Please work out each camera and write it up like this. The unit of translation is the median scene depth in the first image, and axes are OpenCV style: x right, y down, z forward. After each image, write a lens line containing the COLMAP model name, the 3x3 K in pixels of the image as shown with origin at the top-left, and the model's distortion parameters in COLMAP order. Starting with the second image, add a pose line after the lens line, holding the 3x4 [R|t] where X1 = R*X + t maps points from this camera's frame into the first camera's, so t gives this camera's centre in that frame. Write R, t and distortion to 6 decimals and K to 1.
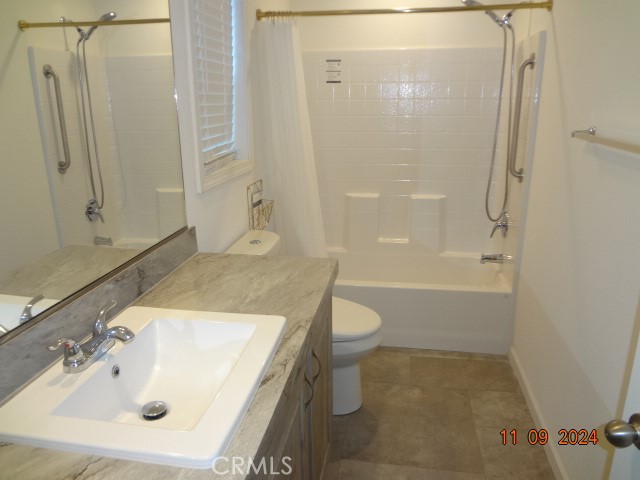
lens RADIAL K [[472.0, 0, 319.3], [0, 472.0, 241.8], [0, 0, 1]] dist [-0.040395, -0.004838]
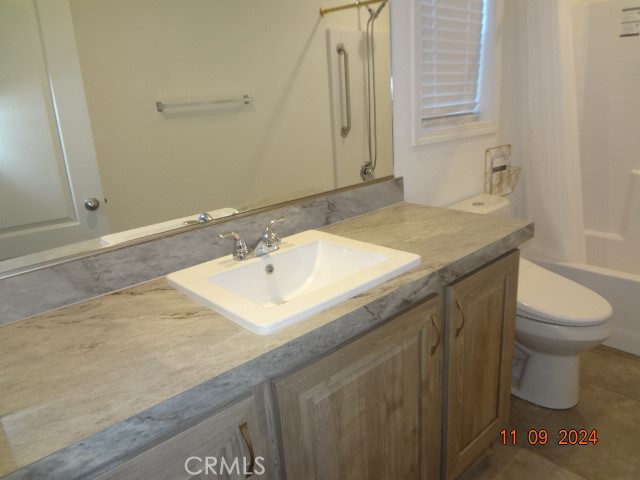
lens RADIAL K [[472.0, 0, 322.0], [0, 472.0, 239.9], [0, 0, 1]] dist [-0.040395, -0.004838]
pose [[0.784247, 0.140012, -0.604444, 0.200932], [-0.123287, 0.989945, 0.069348, 0.044248], [0.608076, 0.020134, 0.793623, 0.035560]]
